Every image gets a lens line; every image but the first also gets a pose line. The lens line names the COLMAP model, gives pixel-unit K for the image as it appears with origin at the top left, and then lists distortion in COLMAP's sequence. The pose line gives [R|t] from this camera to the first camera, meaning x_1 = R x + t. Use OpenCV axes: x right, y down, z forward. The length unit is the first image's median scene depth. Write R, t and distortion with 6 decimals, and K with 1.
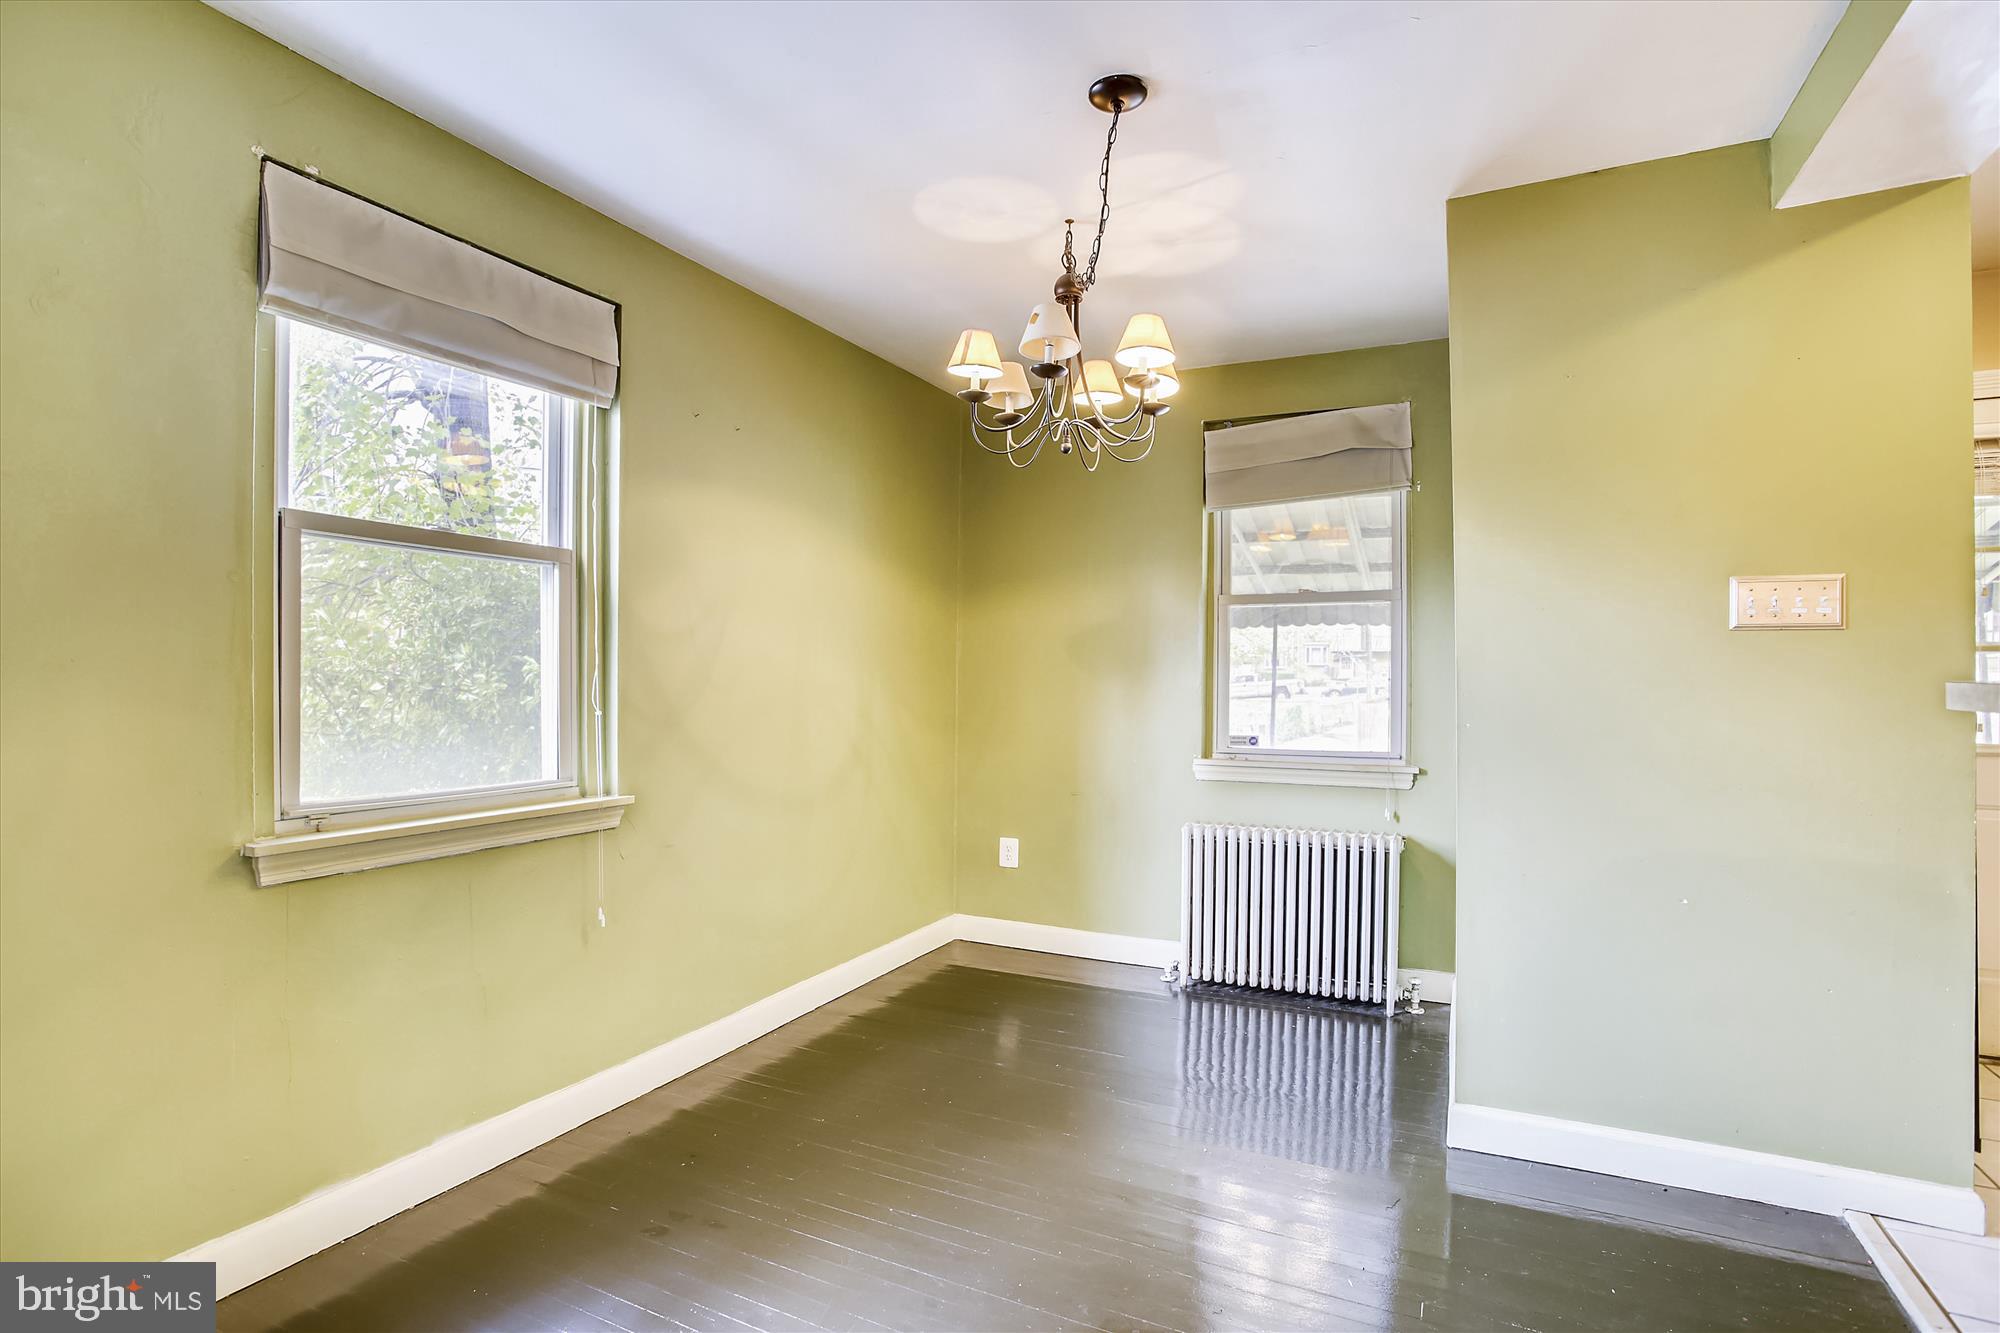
lens RADIAL K [[965.6, 0, 997.9], [0, 965.6, 681.7], [0, 0, 1]] dist [-0.089464, 0.031506]
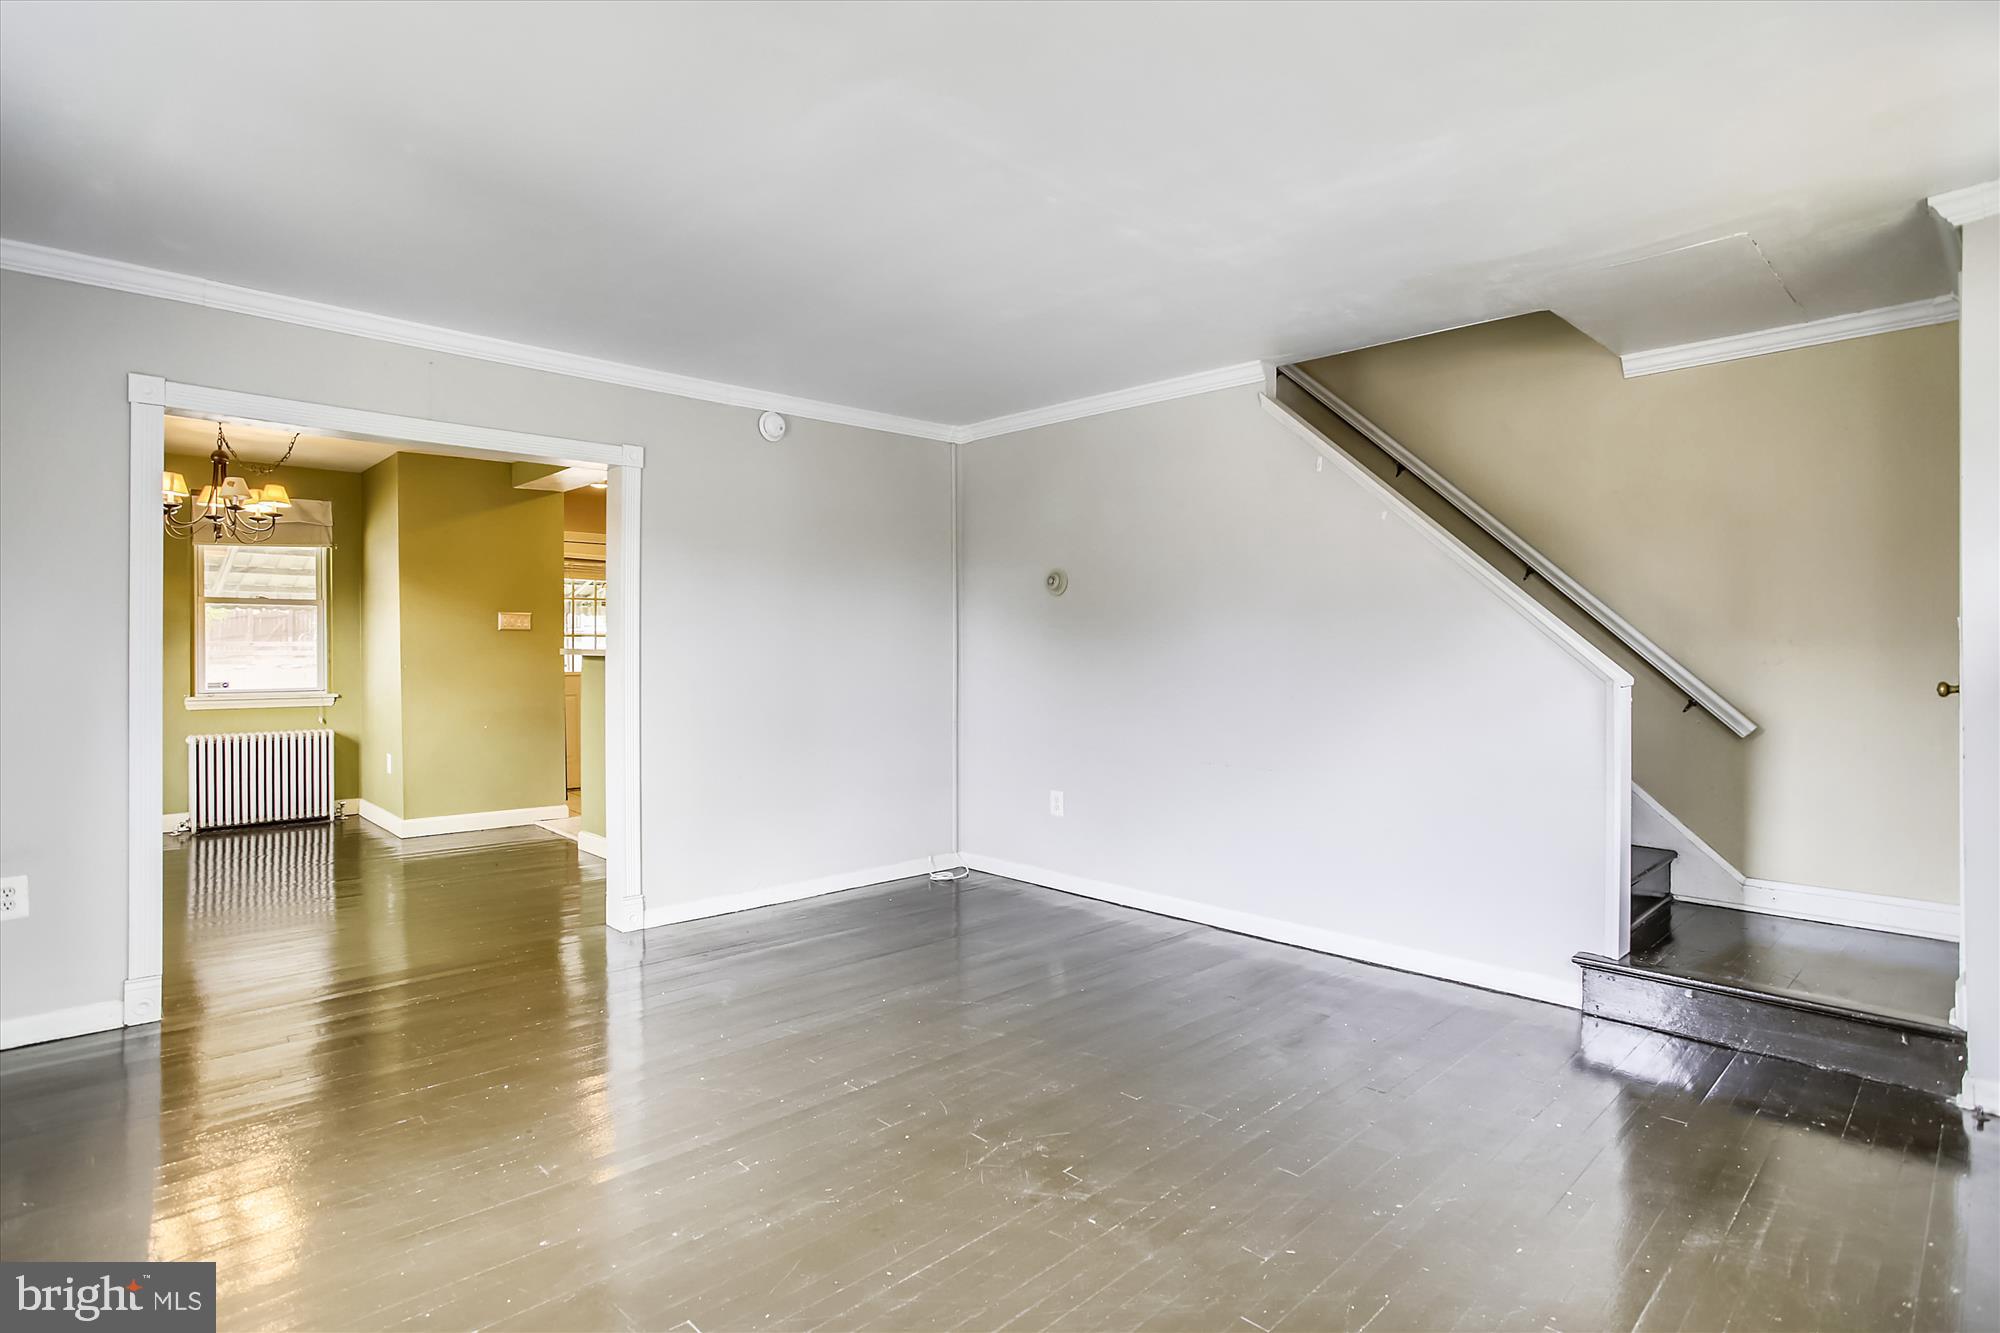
lens RADIAL K [[1000.0, 0, 992.2], [0, 1000.0, 654.9], [0, 0, 1]] dist [-0.065732, 0.037514]
pose [[0.334151, -0.003050, 0.942515, -0.971965], [0.004312, 0.999989, 0.001707, 0.013190], [-0.942510, 0.003493, 0.334161, -0.904331]]
